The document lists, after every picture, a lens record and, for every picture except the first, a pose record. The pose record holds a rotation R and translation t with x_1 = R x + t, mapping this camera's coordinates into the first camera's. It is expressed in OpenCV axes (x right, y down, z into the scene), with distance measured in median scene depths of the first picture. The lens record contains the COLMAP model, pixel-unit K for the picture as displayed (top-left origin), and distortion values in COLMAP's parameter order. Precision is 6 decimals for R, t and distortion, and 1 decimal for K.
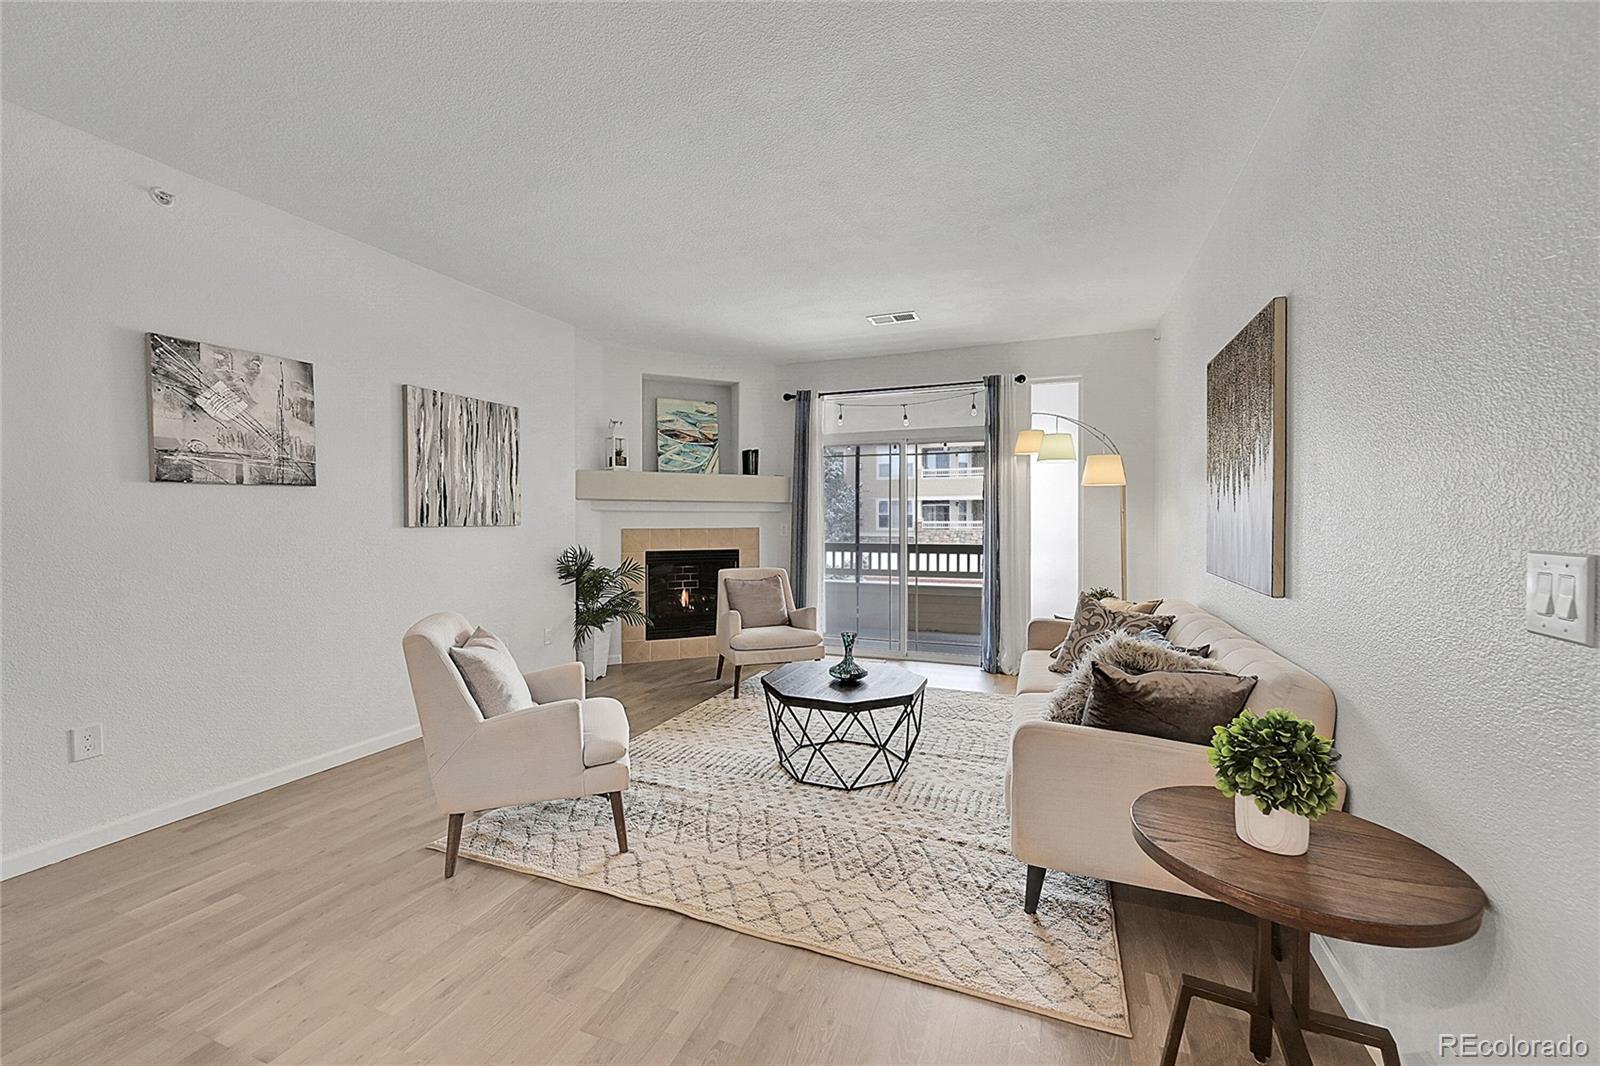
lens RADIAL K [[636.9, 0, 805.6], [0, 636.9, 525.9], [0, 0, 1]] dist [0.002190, -0.000030]
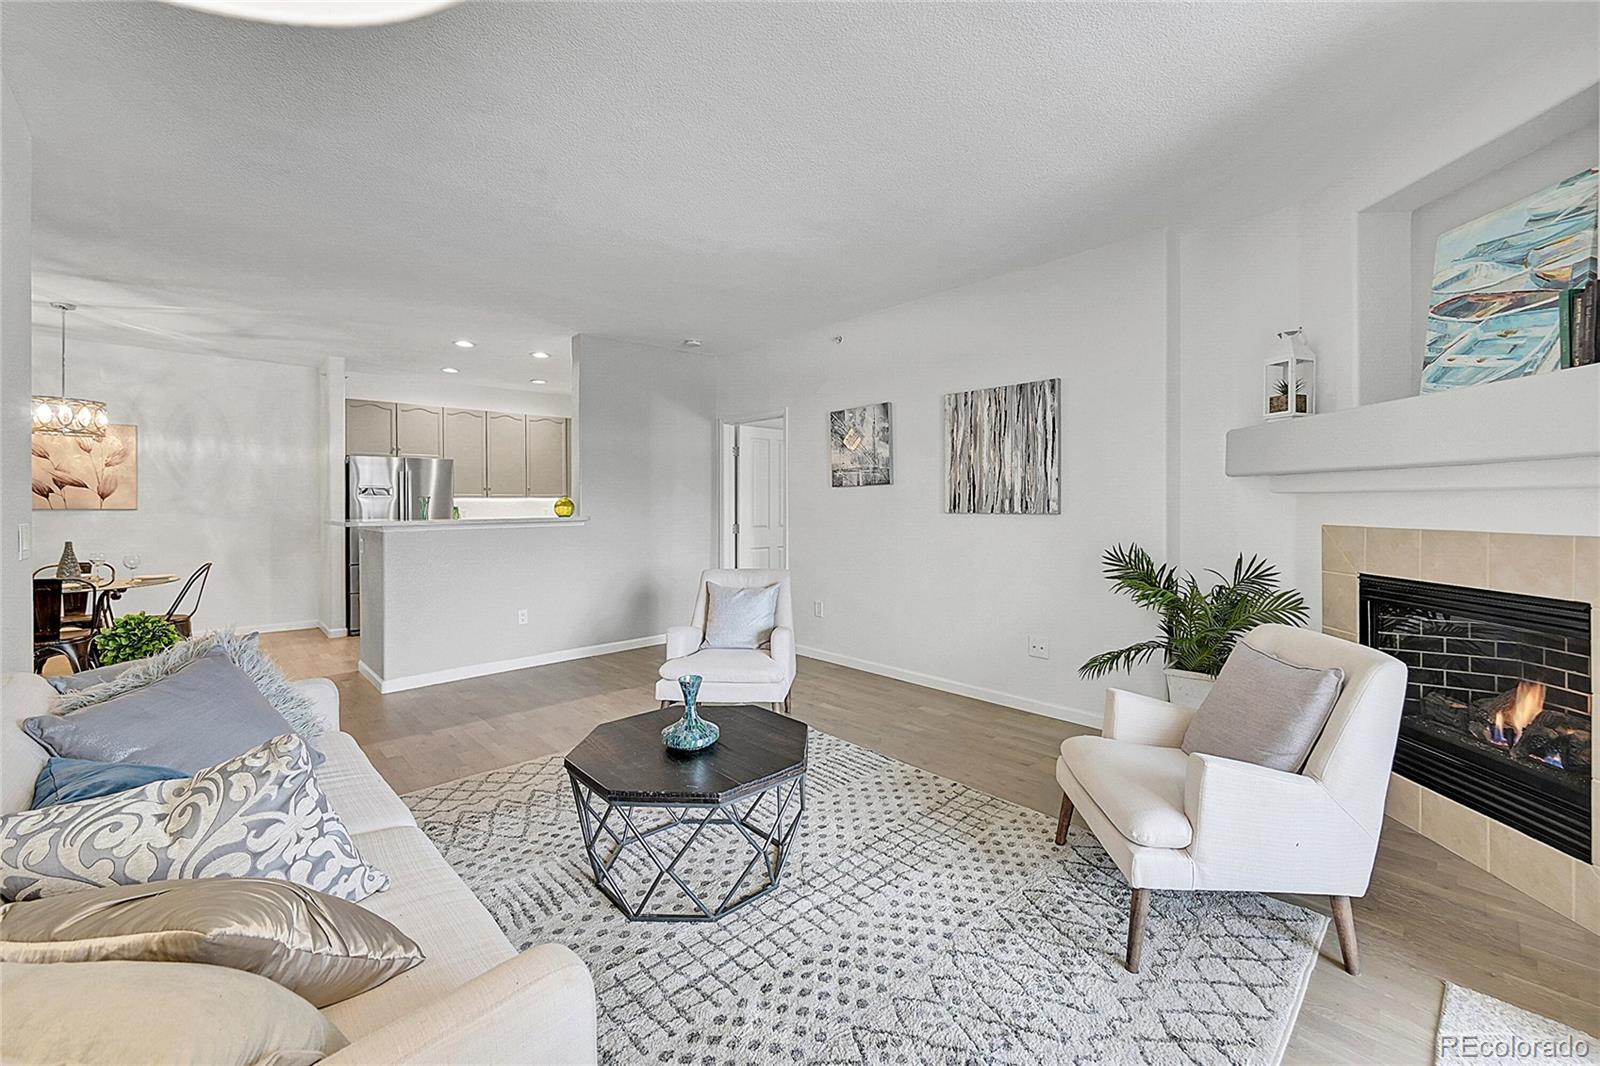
lens RADIAL K [[635.6, 0, 814.2], [0, 635.6, 513.0], [0, 0, 1]] dist [-0.000458, -0.000538]
pose [[-0.408148, 0.010123, -0.912860, 0.676936], [-0.010336, 0.999823, 0.015708, -0.017028], [0.912857, 0.015846, -0.407971, 1.493453]]
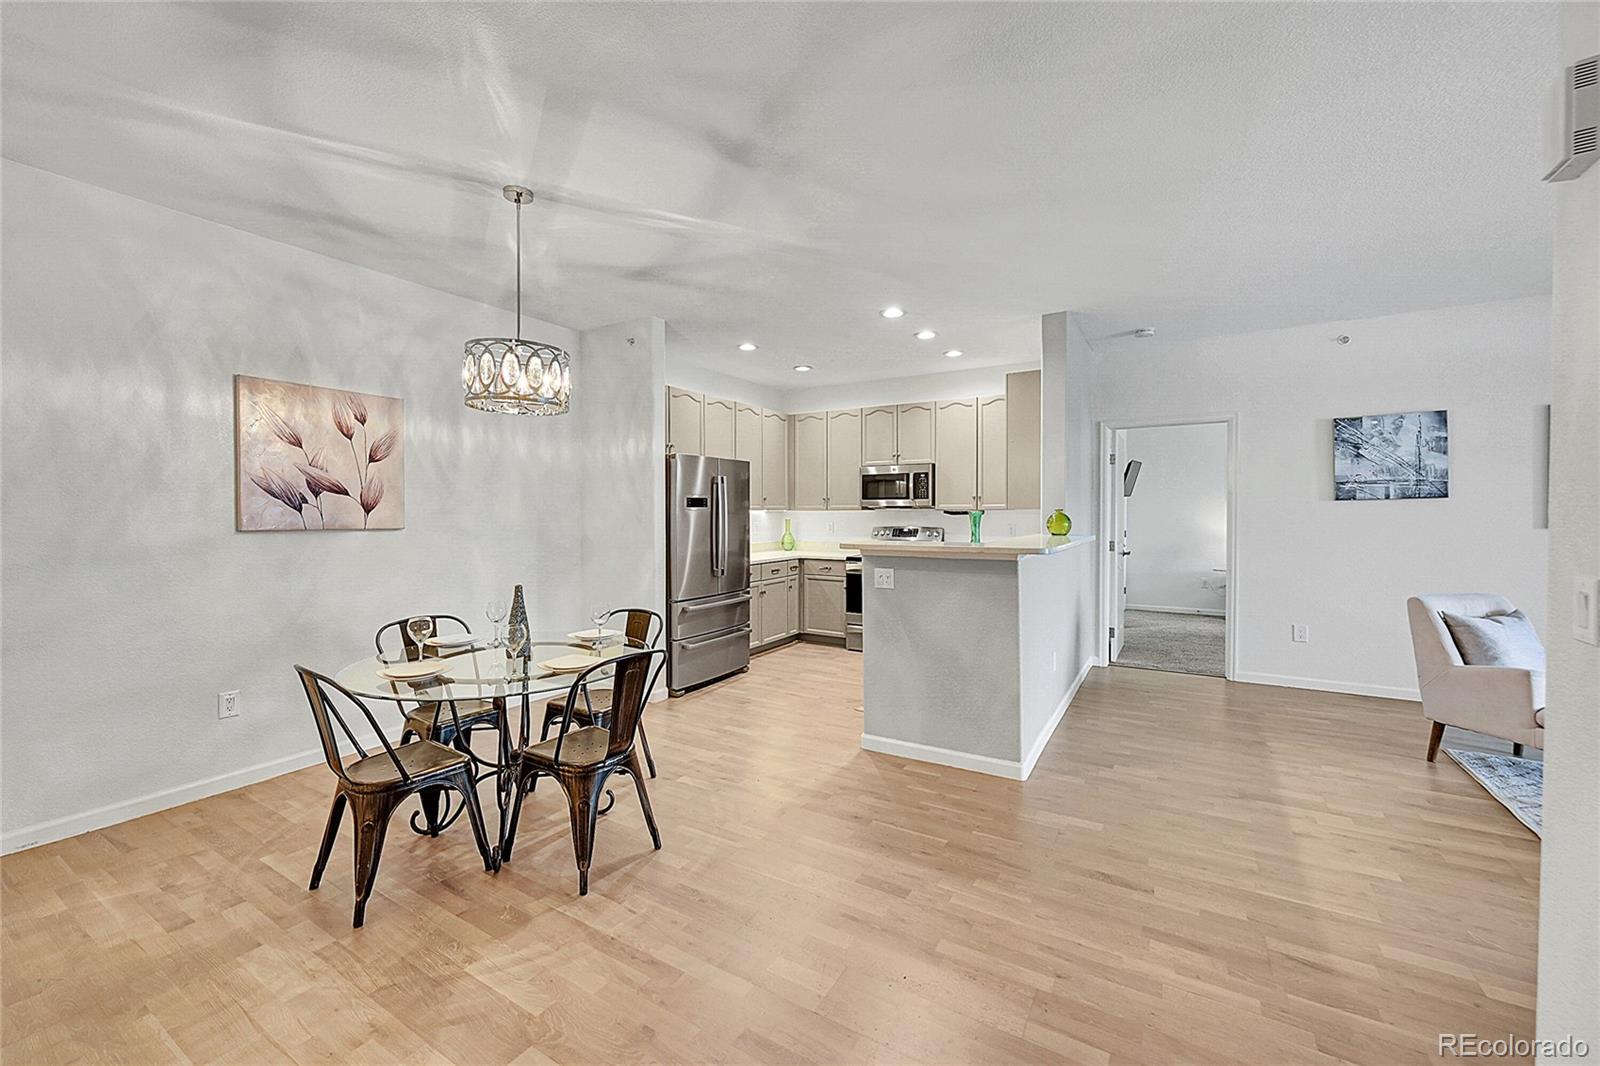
lens RADIAL K [[636.9, 0, 805.6], [0, 636.9, 525.9], [0, 0, 1]] dist [0.002190, -0.000030]
pose [[-0.163529, 0.015965, -0.986409, 0.864232], [-0.009607, 0.999796, 0.017775, -0.012386], [0.986492, 0.012383, -0.163342, -0.158736]]
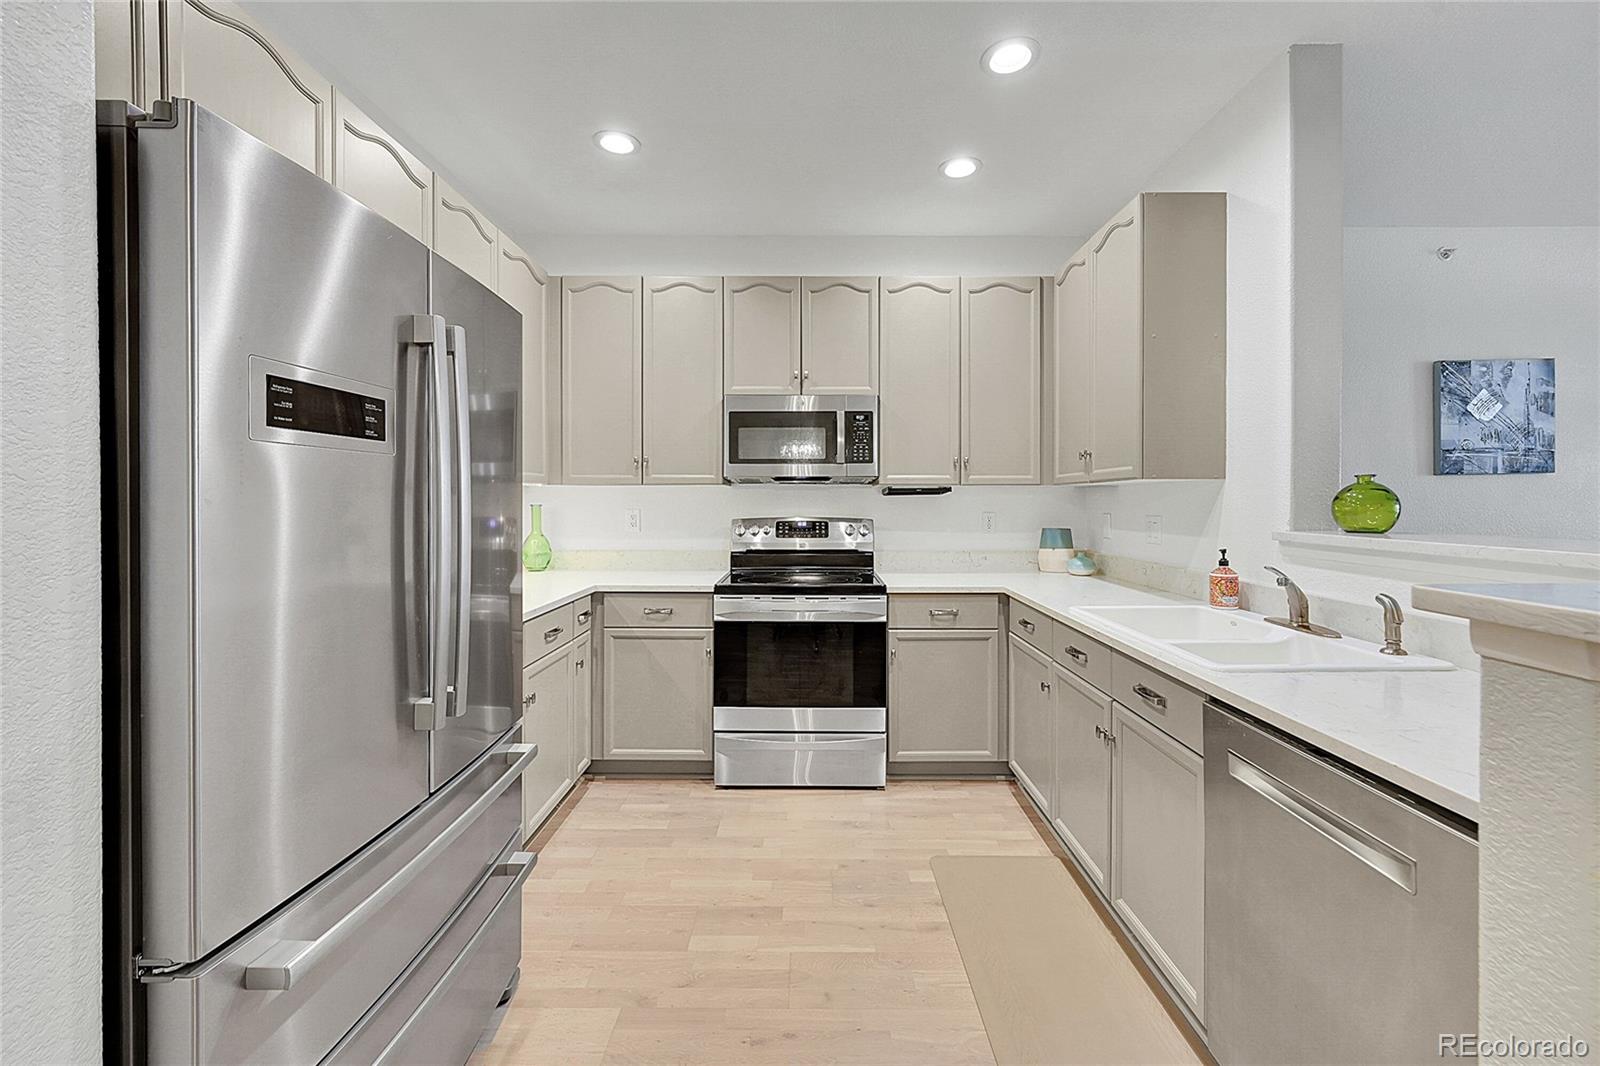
lens RADIAL K [[635.6, 0, 814.2], [0, 635.6, 513.0], [0, 0, 1]] dist [-0.000458, -0.000538]
pose [[0.366132, 0.008470, -0.930524, -0.240274], [-0.007762, 0.999952, 0.006048, 0.009285], [0.930530, 0.005009, 0.366180, -0.564297]]
